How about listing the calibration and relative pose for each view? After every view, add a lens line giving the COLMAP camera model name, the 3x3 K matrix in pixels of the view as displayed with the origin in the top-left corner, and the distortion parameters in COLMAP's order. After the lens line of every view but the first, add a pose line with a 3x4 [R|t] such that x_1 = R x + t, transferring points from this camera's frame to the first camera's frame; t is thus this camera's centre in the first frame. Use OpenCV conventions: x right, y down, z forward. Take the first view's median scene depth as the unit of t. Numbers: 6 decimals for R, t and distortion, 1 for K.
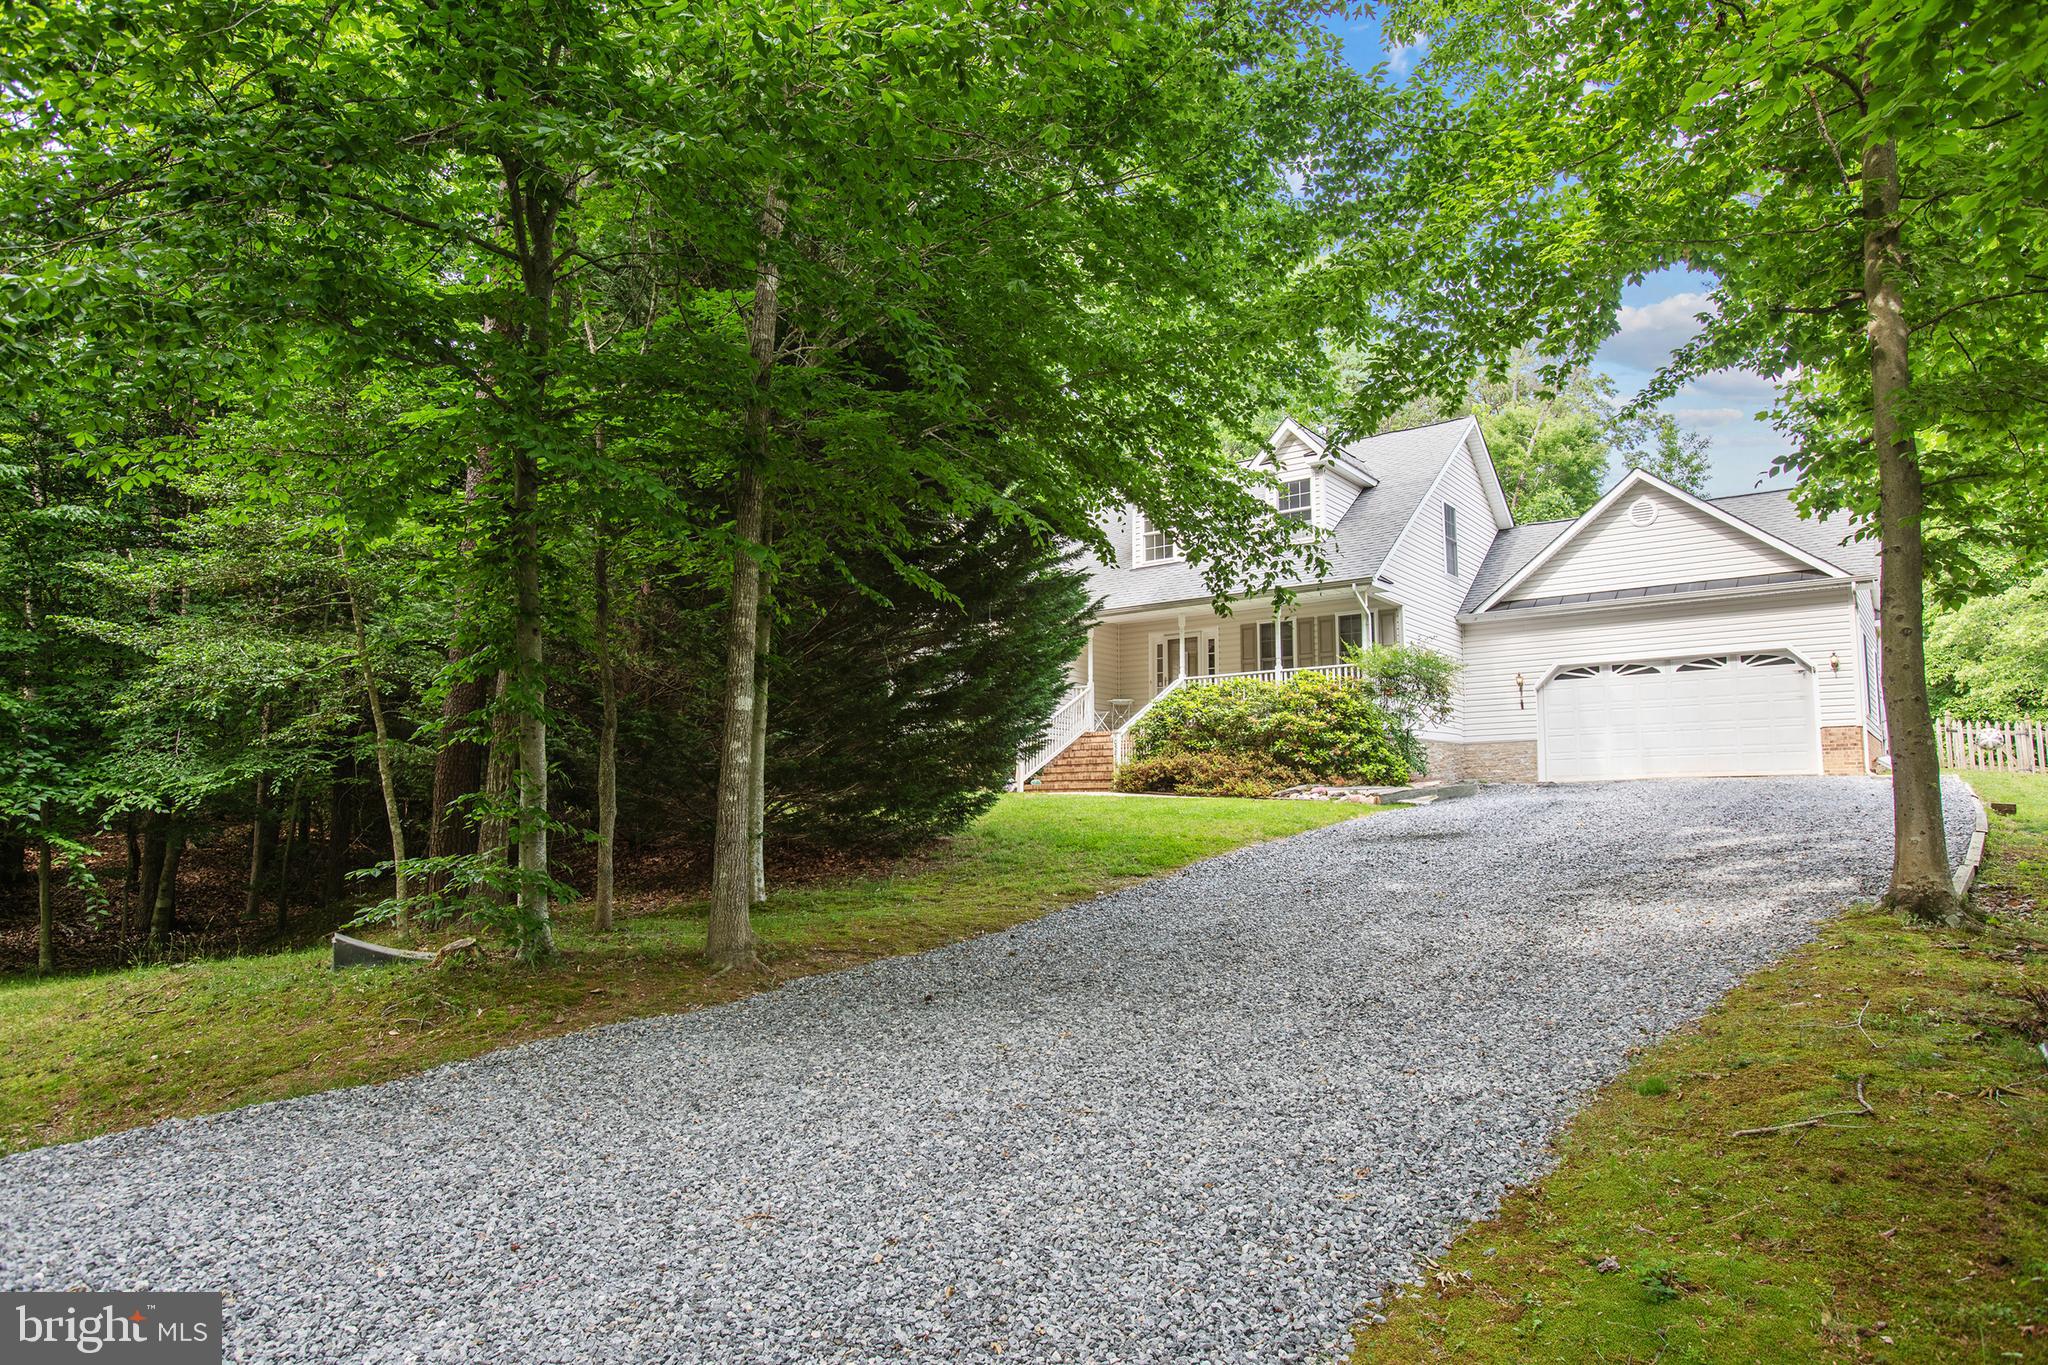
lens RADIAL K [[1344.3, 0, 1024.7], [0, 1344.3, 679.3], [0, 0, 1]] dist [-0.000488, 0.000591]
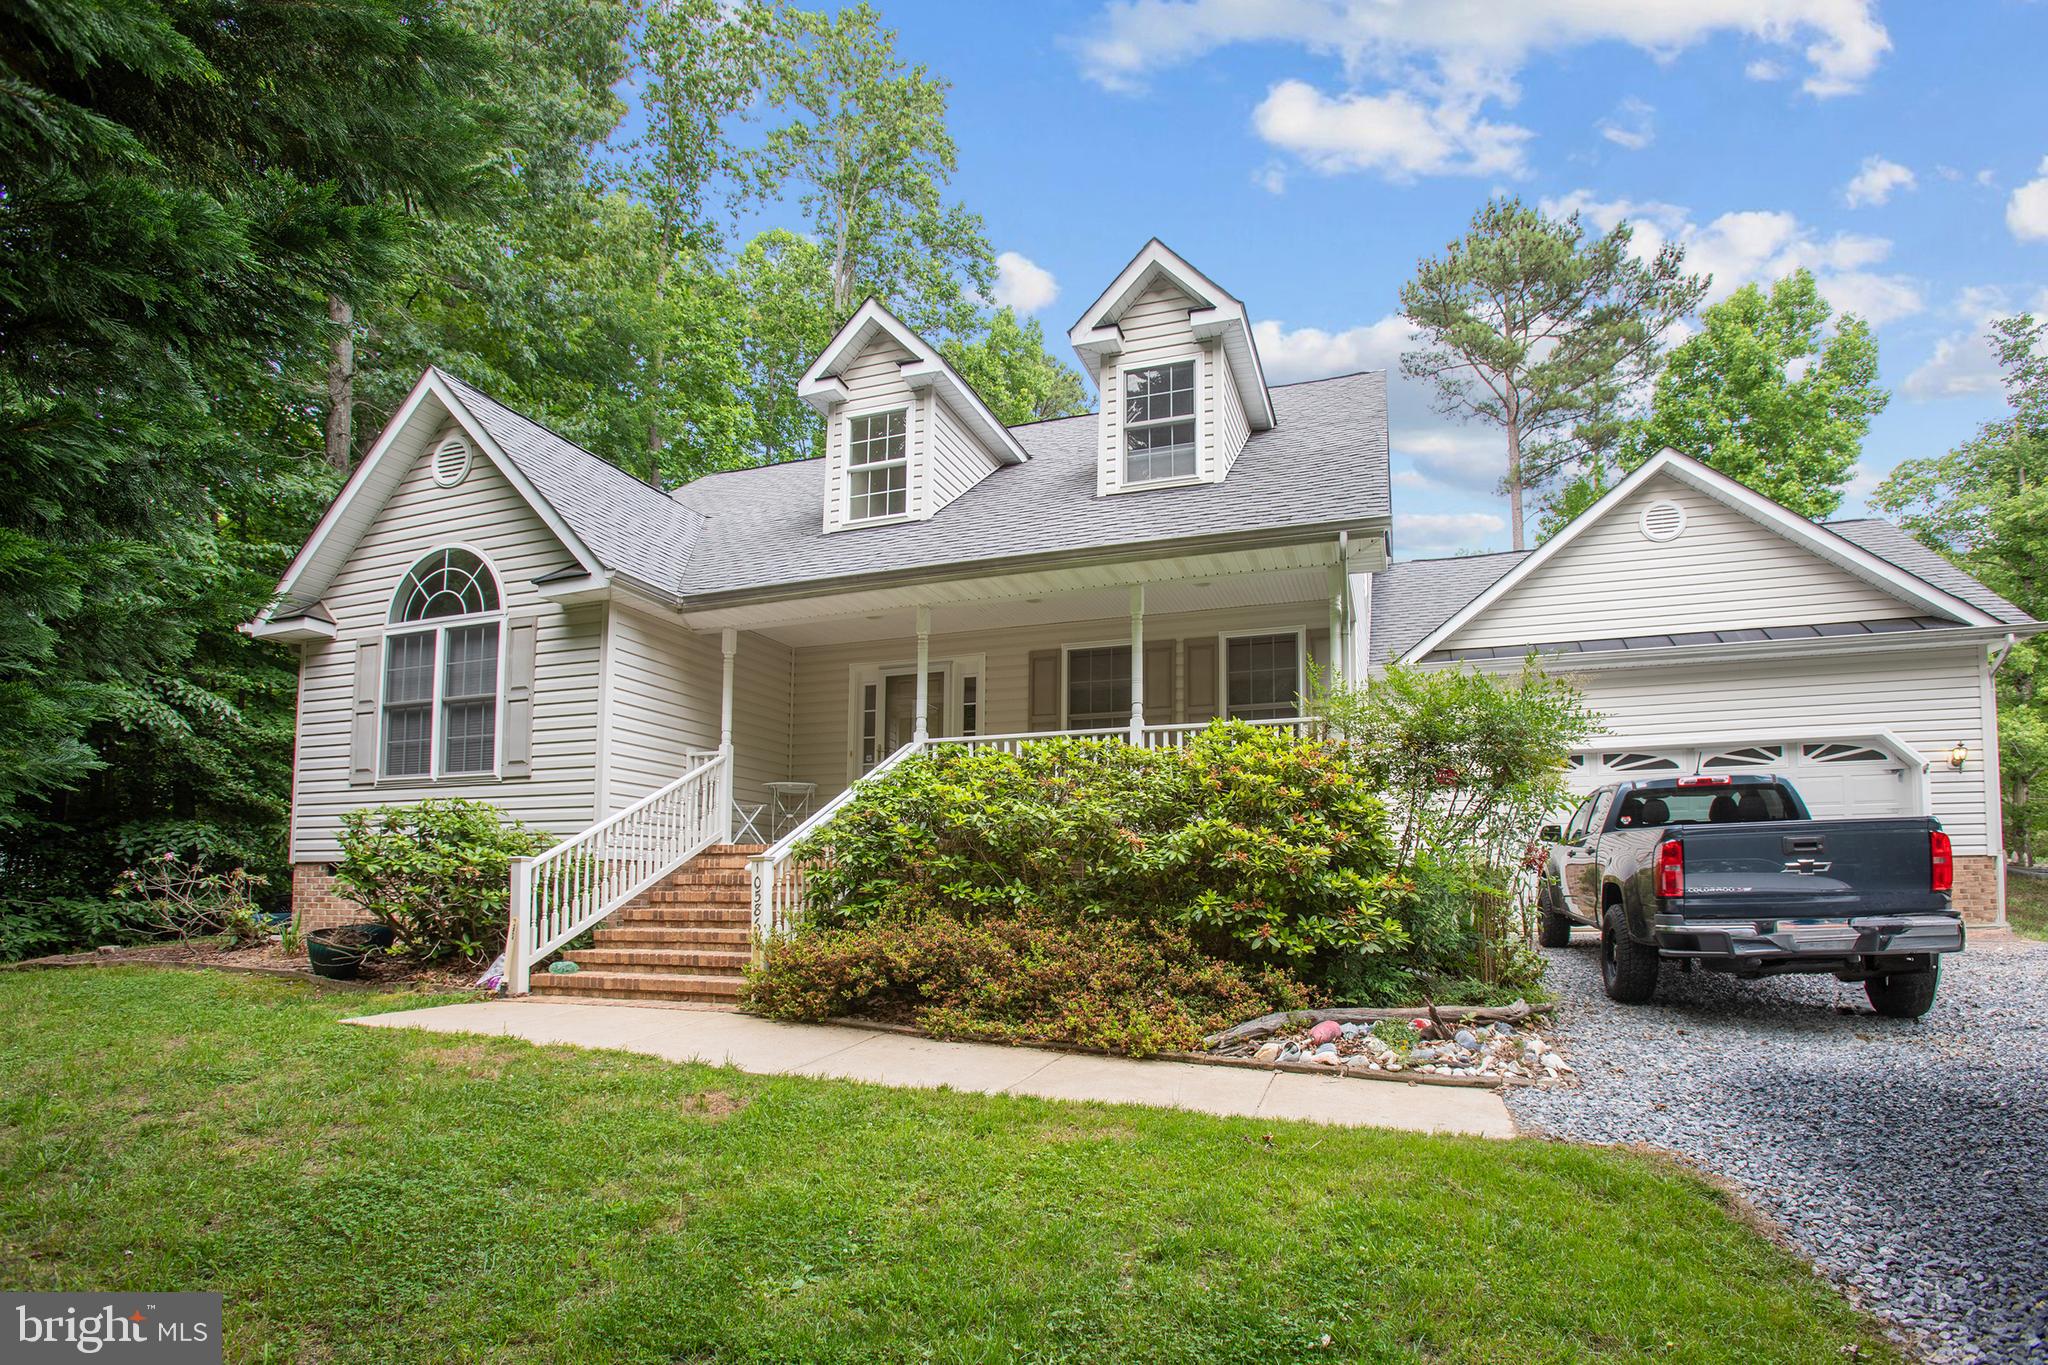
lens RADIAL K [[926.4, 0, 1166.5], [0, 926.4, 791.9], [0, 0, 1]] dist [-0.005551, 0.000181]
pose [[0.908441, 0.031770, 0.416805, 0.063717], [-0.034379, 0.999408, -0.001247, 0.016322], [-0.416598, -0.013197, 0.908995, 0.715120]]
